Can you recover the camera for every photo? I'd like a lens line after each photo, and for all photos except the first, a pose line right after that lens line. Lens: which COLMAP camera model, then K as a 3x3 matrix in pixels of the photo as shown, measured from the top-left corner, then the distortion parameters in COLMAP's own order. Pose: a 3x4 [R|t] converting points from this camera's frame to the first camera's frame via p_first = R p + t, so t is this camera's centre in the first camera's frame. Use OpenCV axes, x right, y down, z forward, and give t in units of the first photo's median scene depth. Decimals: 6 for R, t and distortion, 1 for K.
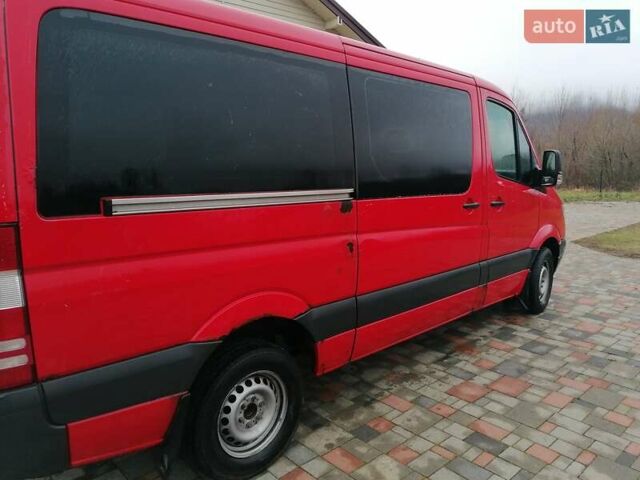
lens RADIAL K [[497.7, 0, 322.9], [0, 497.7, 236.0], [0, 0, 1]] dist [0.024390, -0.016111]
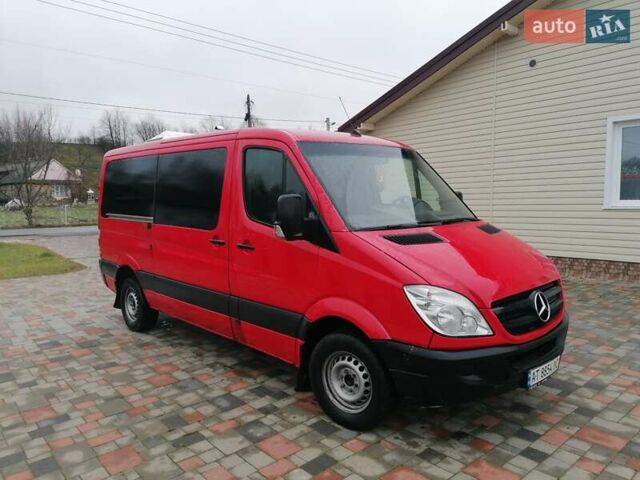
lens RADIAL K [[497.7, 0, 320.9], [0, 497.7, 241.0], [0, 0, 1]] dist [0.024390, -0.016111]
pose [[-0.045032, 0.104048, -0.993552, 1.443791], [-0.129731, 0.985530, 0.109088, -0.220985], [0.990526, 0.133807, -0.030882, 1.268051]]
